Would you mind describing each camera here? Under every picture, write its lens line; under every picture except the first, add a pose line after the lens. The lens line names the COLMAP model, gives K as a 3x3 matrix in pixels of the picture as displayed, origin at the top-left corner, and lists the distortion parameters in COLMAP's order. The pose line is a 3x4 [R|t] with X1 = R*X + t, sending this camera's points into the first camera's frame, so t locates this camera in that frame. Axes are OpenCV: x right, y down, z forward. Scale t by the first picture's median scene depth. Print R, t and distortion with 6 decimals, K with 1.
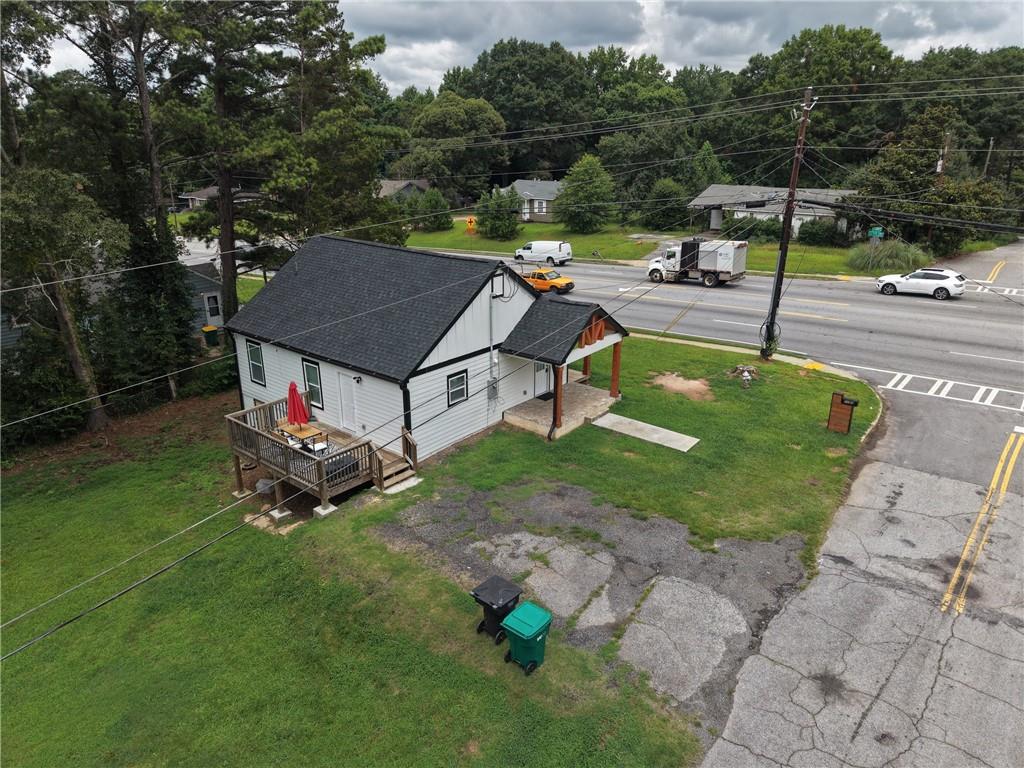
lens RADIAL K [[684.9, 0, 512.0], [0, 684.9, 384.0], [0, 0, 1]] dist [0.029415, -0.029587]
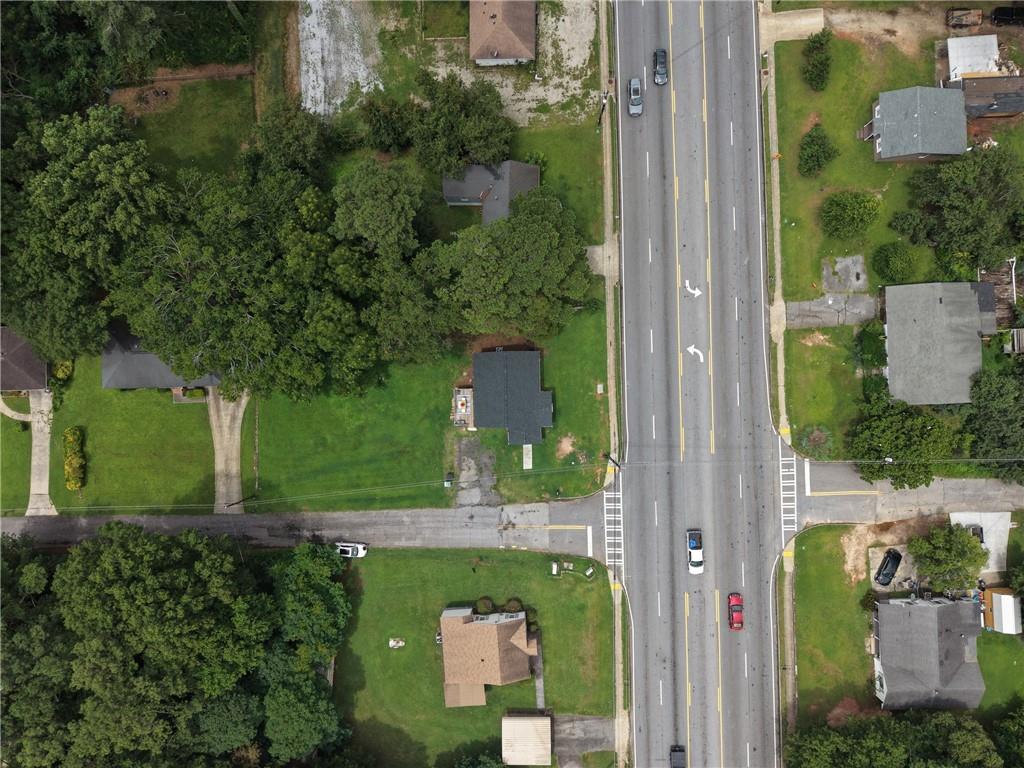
lens RADIAL K [[711.0, 0, 512.0], [0, 711.0, 384.0], [0, 0, 1]] dist [0.183468, -0.034495]
pose [[0.651740, 0.758355, -0.011511, -0.137767], [-0.226010, 0.208678, 0.951511, -3.985833], [0.723986, -0.617536, 0.307400, -0.089855]]
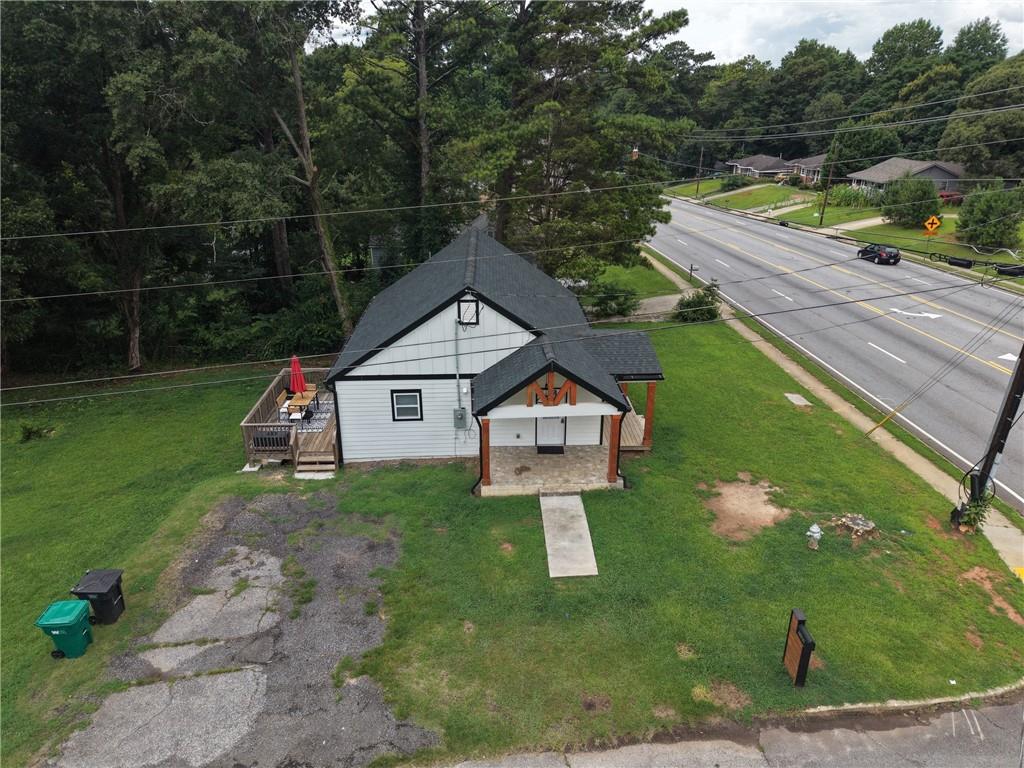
lens RADIAL K [[684.9, 0, 512.0], [0, 684.9, 384.0], [0, 0, 1]] dist [0.029415, -0.029587]
pose [[0.664535, 0.285614, -0.690519, 0.646961], [-0.249303, 0.955868, 0.155447, -0.200340], [0.704444, 0.068849, 0.706413, 0.391753]]
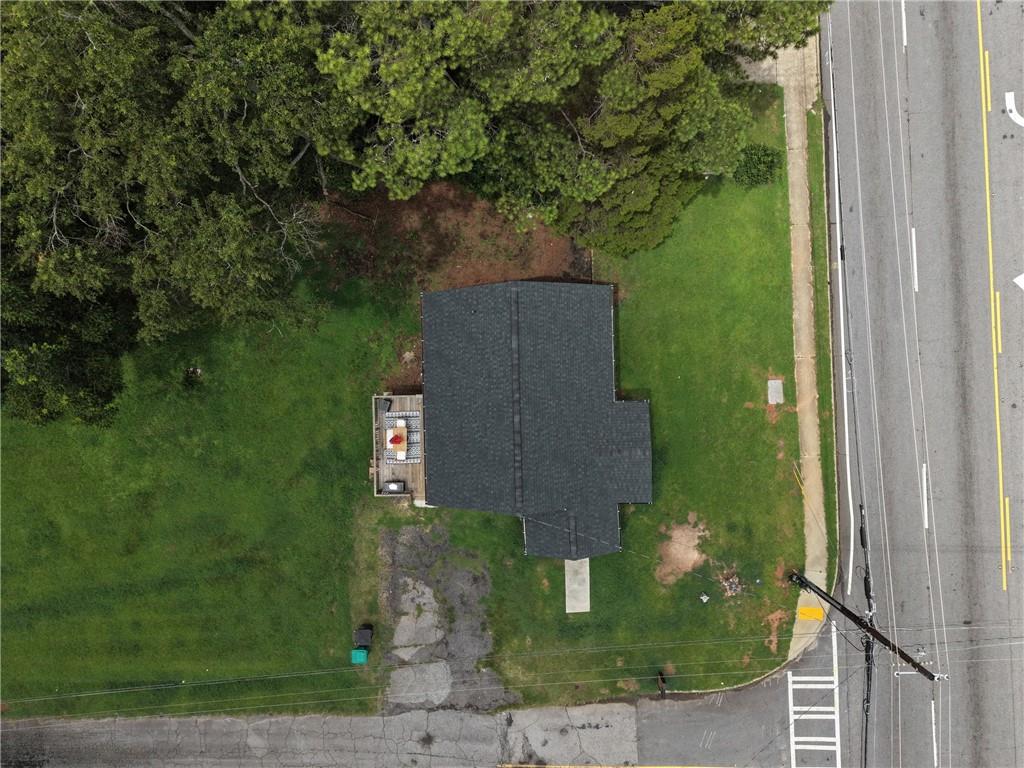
lens RADIAL K [[684.9, 0, 512.0], [0, 684.9, 384.0], [0, 0, 1]] dist [0.029415, -0.029587]
pose [[0.658622, 0.752215, -0.019761, -0.181204], [-0.210568, 0.209454, 0.954877, -1.401157], [0.722412, -0.624741, 0.296343, 0.722672]]
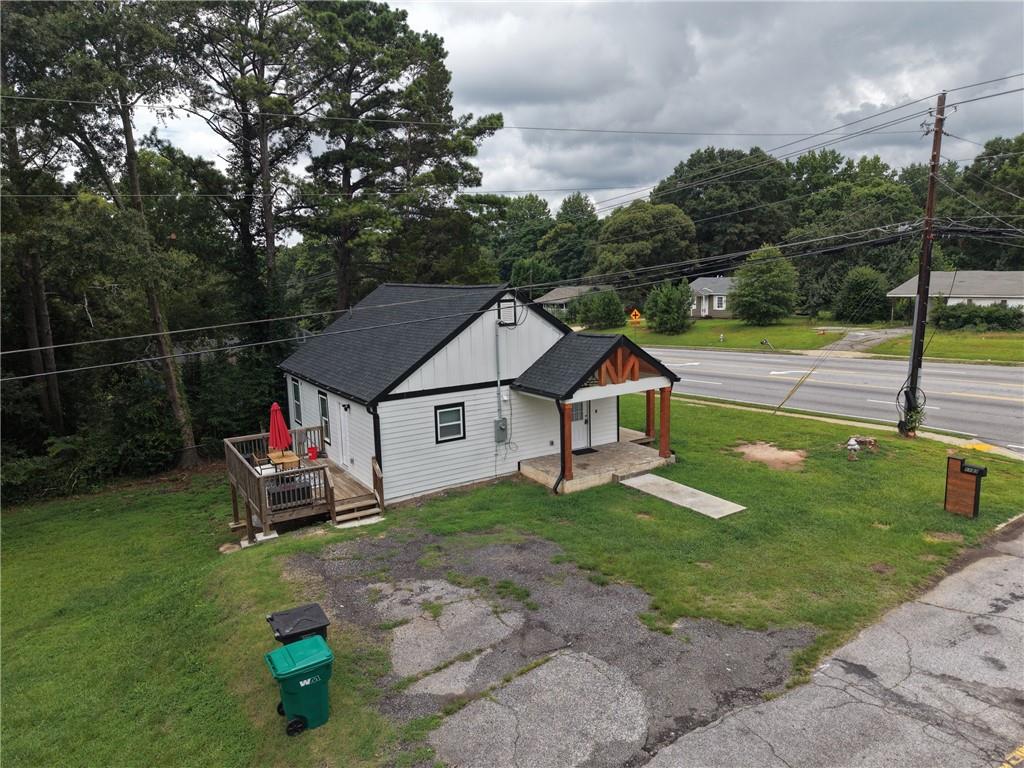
lens RADIAL K [[684.9, 0, 512.0], [0, 684.9, 384.0], [0, 0, 1]] dist [0.029415, -0.029587]
pose [[0.946934, 0.023973, -0.320532, 0.262306], [-0.079404, 0.983754, -0.161006, 0.087111], [0.311465, 0.177914, 0.933454, 0.182210]]
